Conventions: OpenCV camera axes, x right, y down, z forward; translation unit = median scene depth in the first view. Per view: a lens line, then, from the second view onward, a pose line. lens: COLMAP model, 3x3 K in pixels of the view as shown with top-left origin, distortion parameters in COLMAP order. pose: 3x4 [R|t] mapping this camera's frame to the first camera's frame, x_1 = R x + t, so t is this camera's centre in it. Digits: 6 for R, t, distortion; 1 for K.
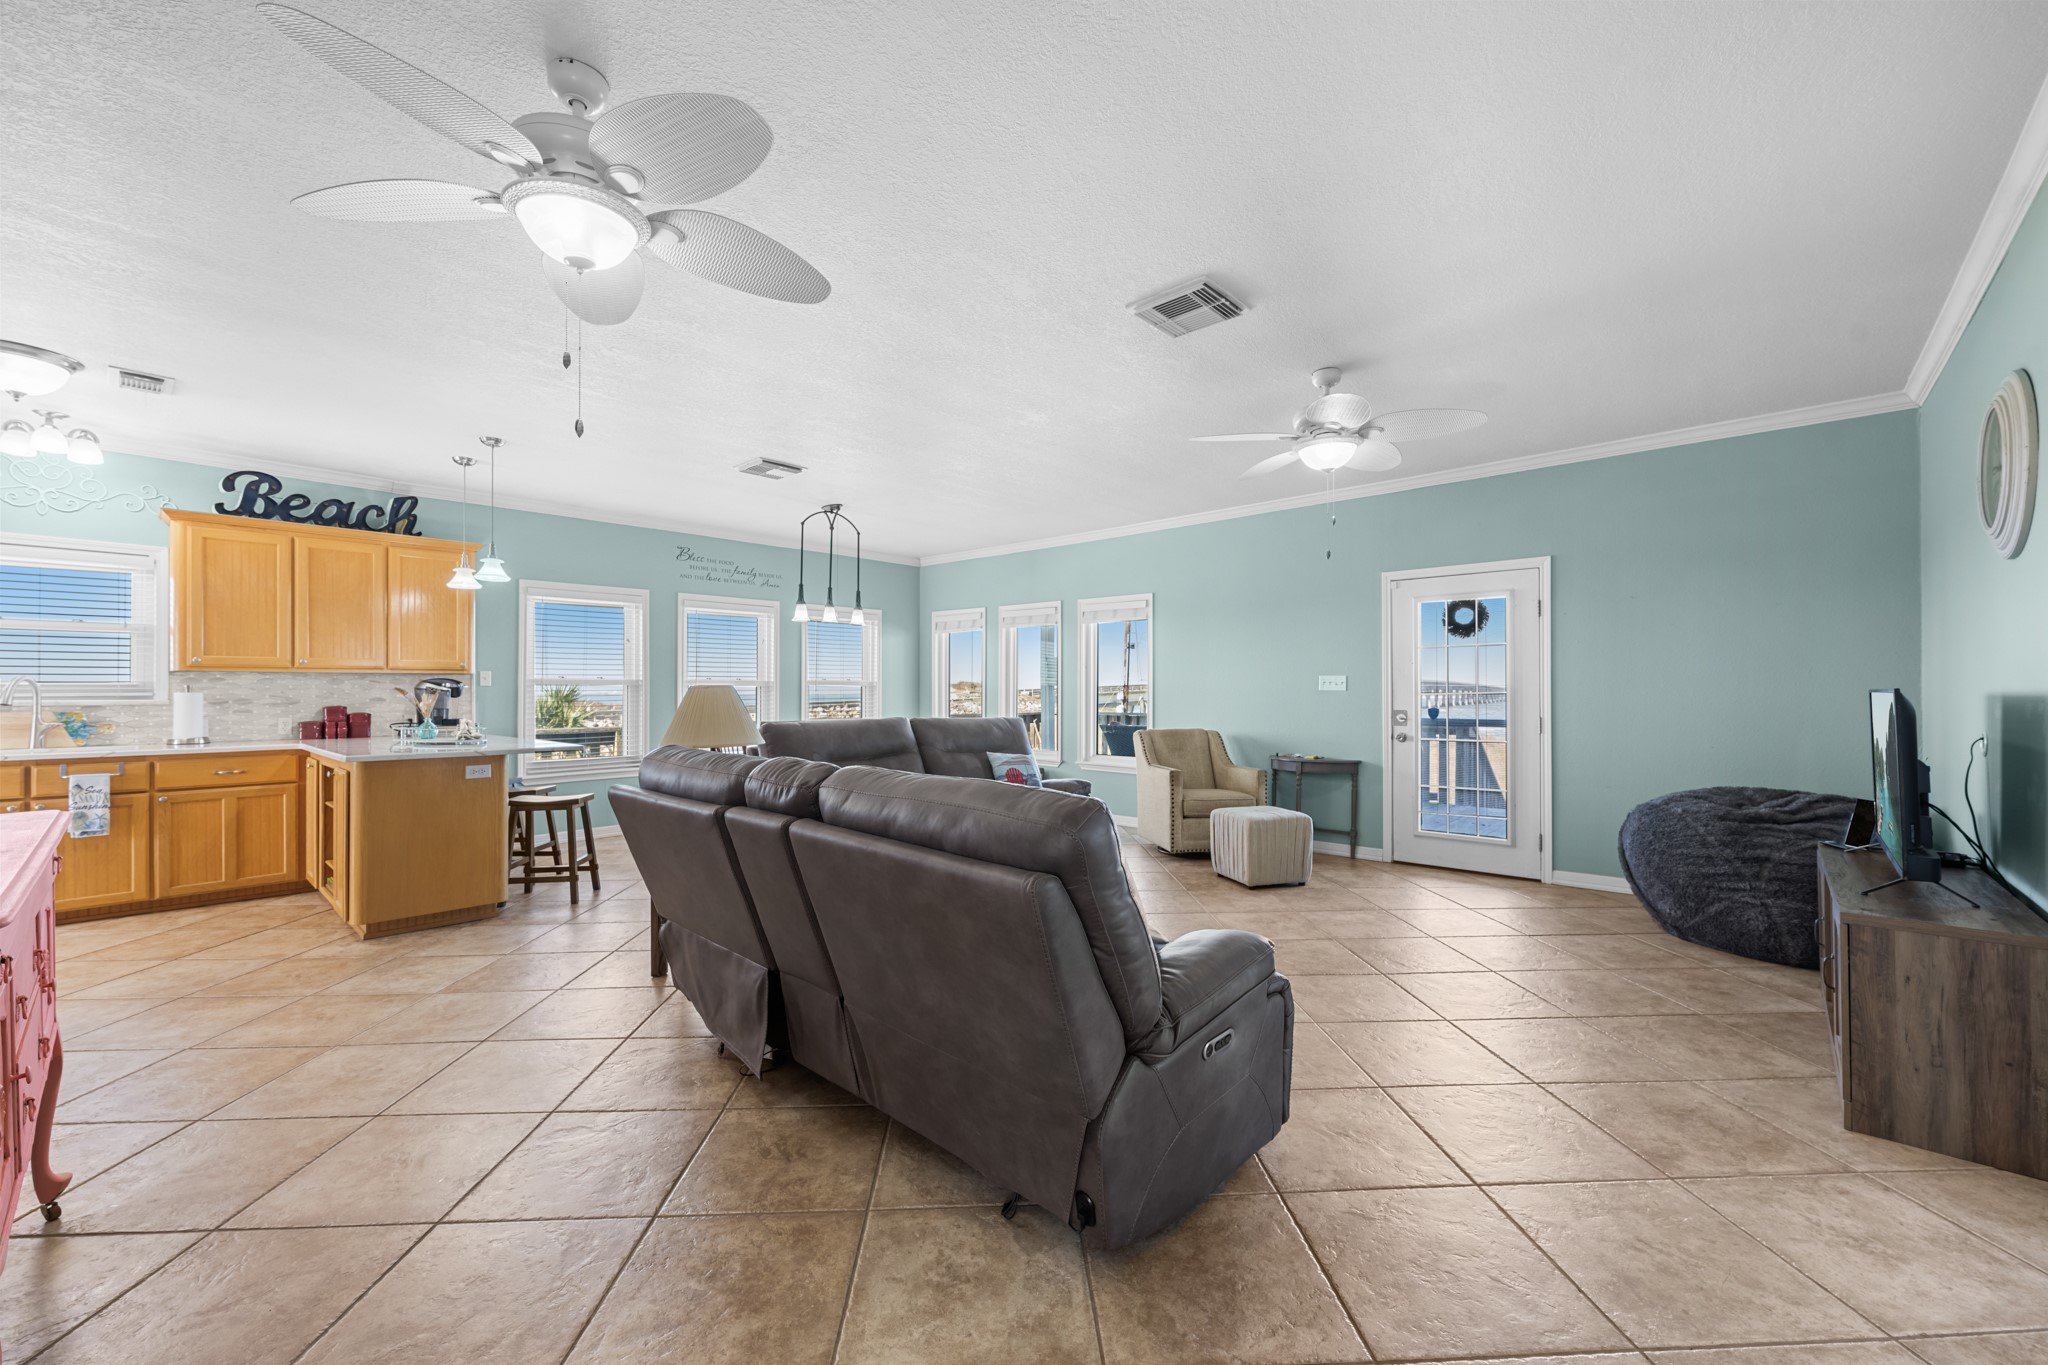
lens RADIAL K [[813.1, 0, 1024.9], [0, 813.1, 685.2], [0, 0, 1]] dist [0.001621, -0.001147]
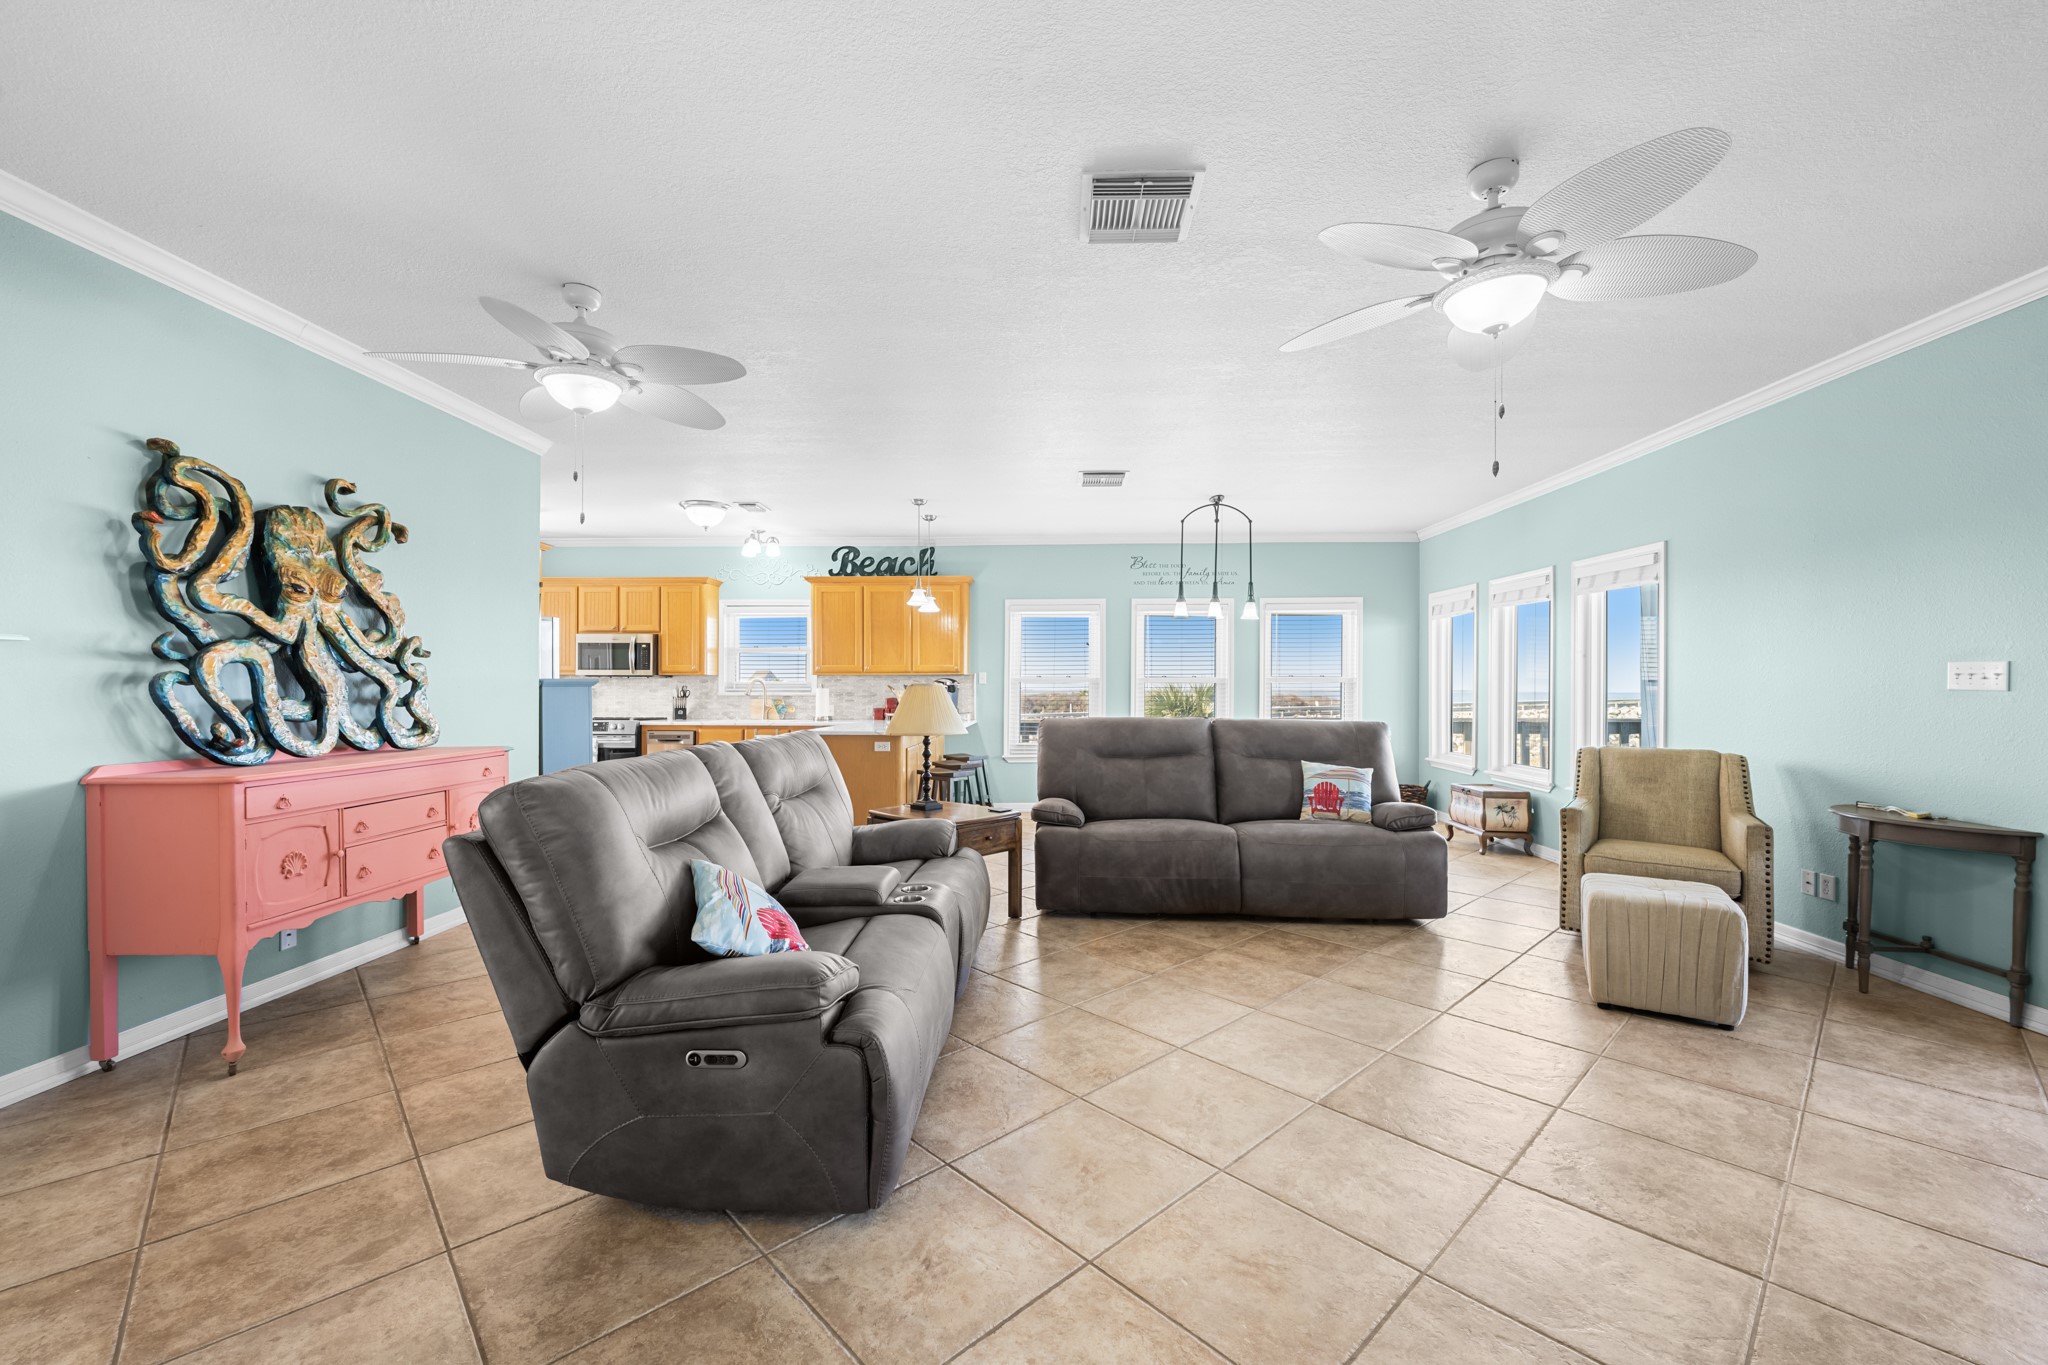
lens RADIAL K [[813.1, 0, 1033.1], [0, 813.1, 684.3], [0, 0, 1]] dist [0.001621, -0.001147]
pose [[0.651614, -0.000863, -0.758550, 0.437648], [0.004362, 0.999987, 0.002609, -0.001341], [0.758538, -0.005009, 0.651609, 0.243034]]
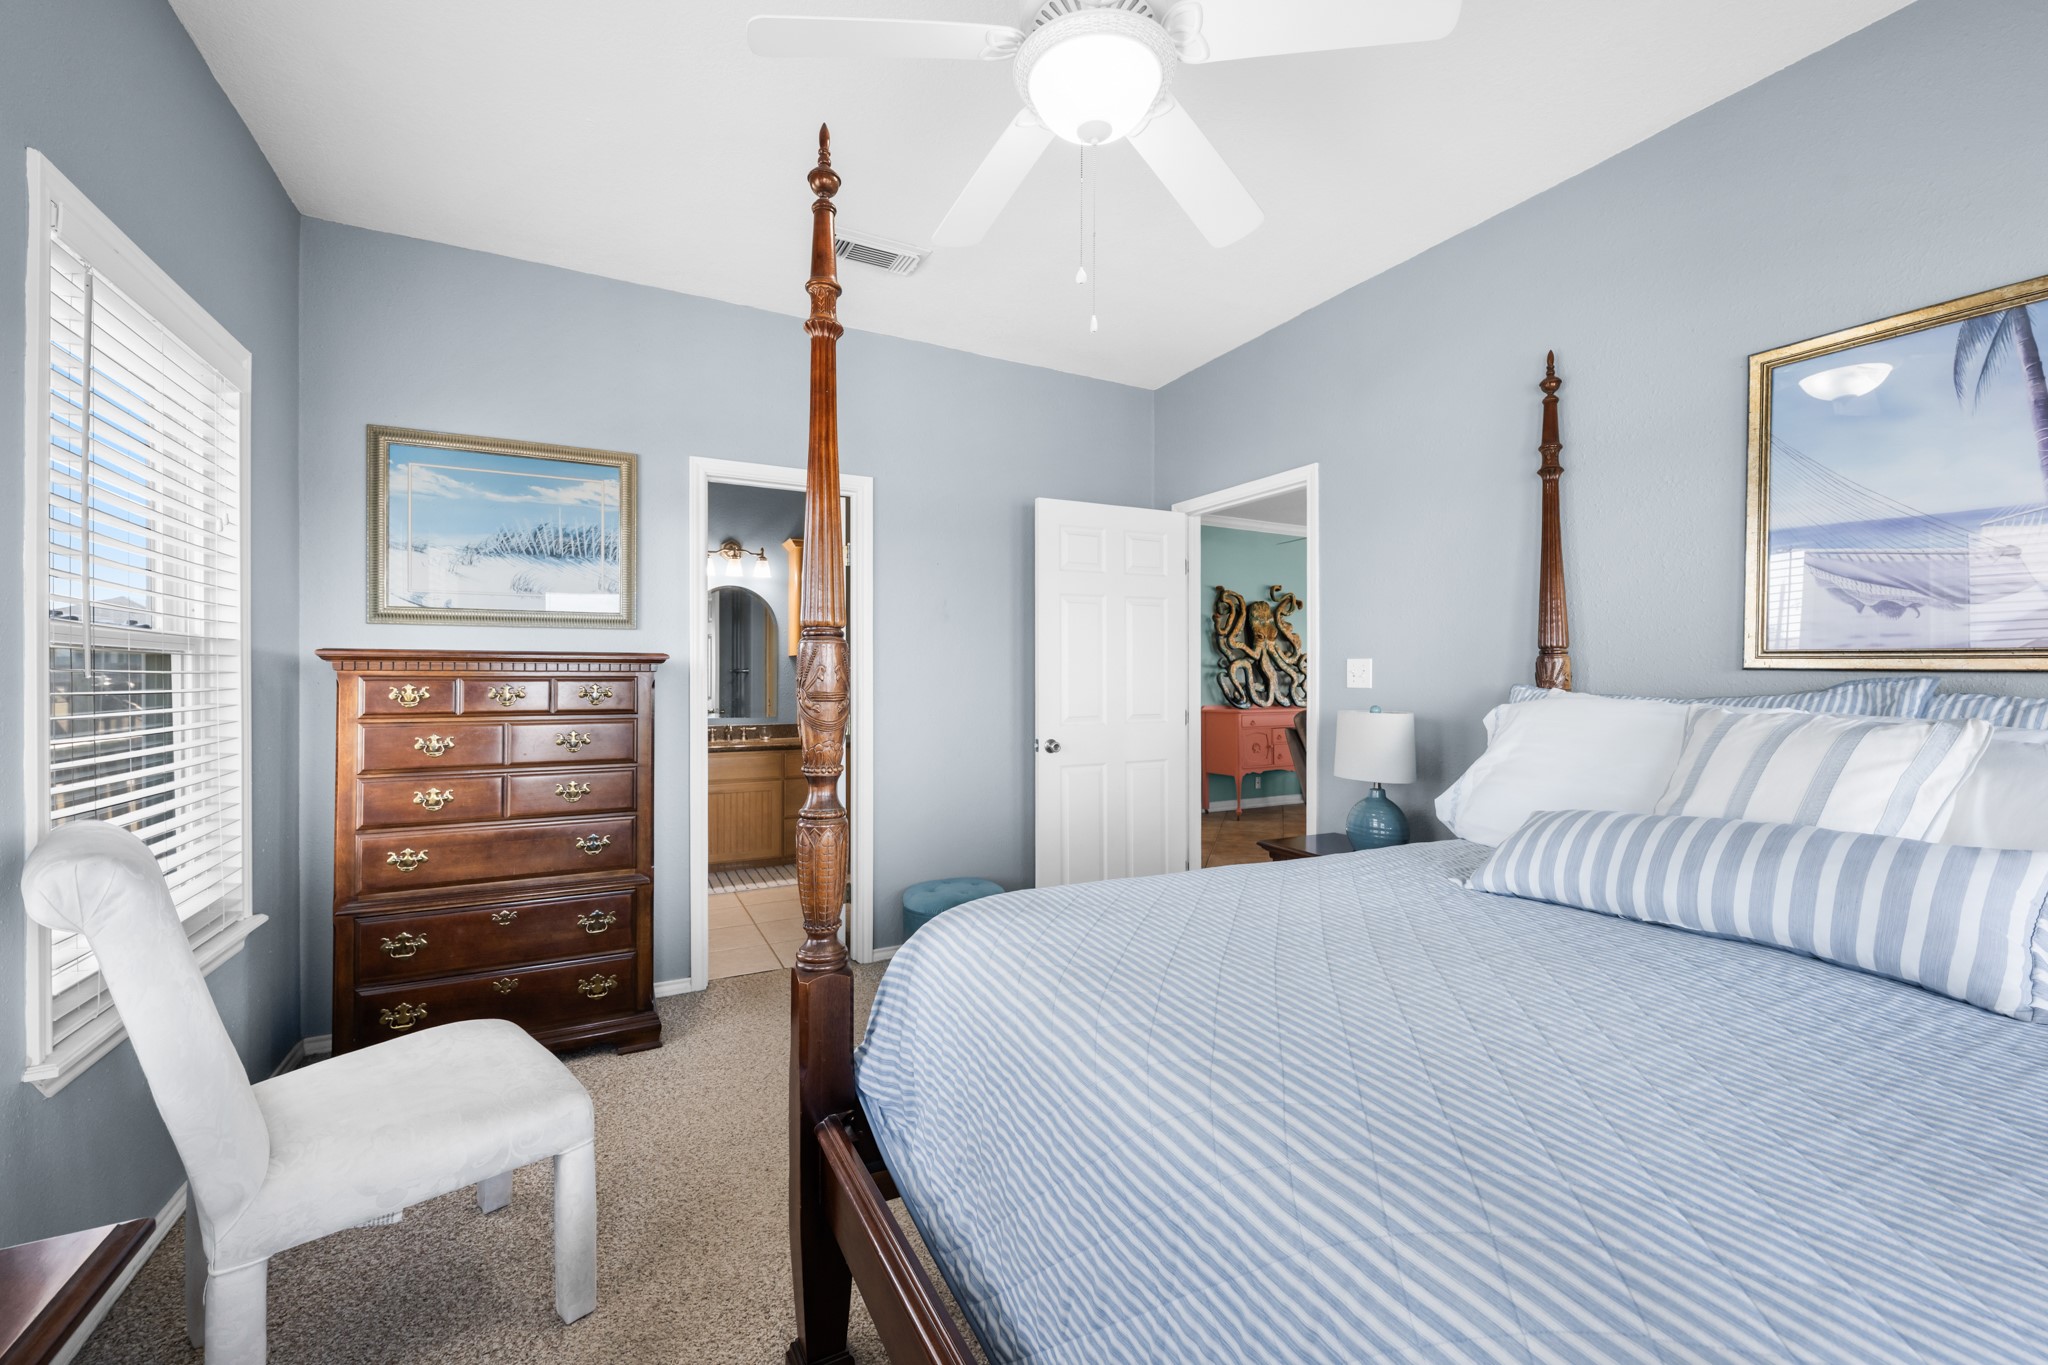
lens RADIAL K [[813.1, 0, 1023.2], [0, 813.1, 679.4], [0, 0, 1]] dist [0.001621, -0.001147]
pose [[-0.338538, 0.003832, -0.940945, 1.104497], [0.006283, 0.999979, 0.001812, -0.002539], [0.940932, -0.005298, -0.338555, 0.313881]]
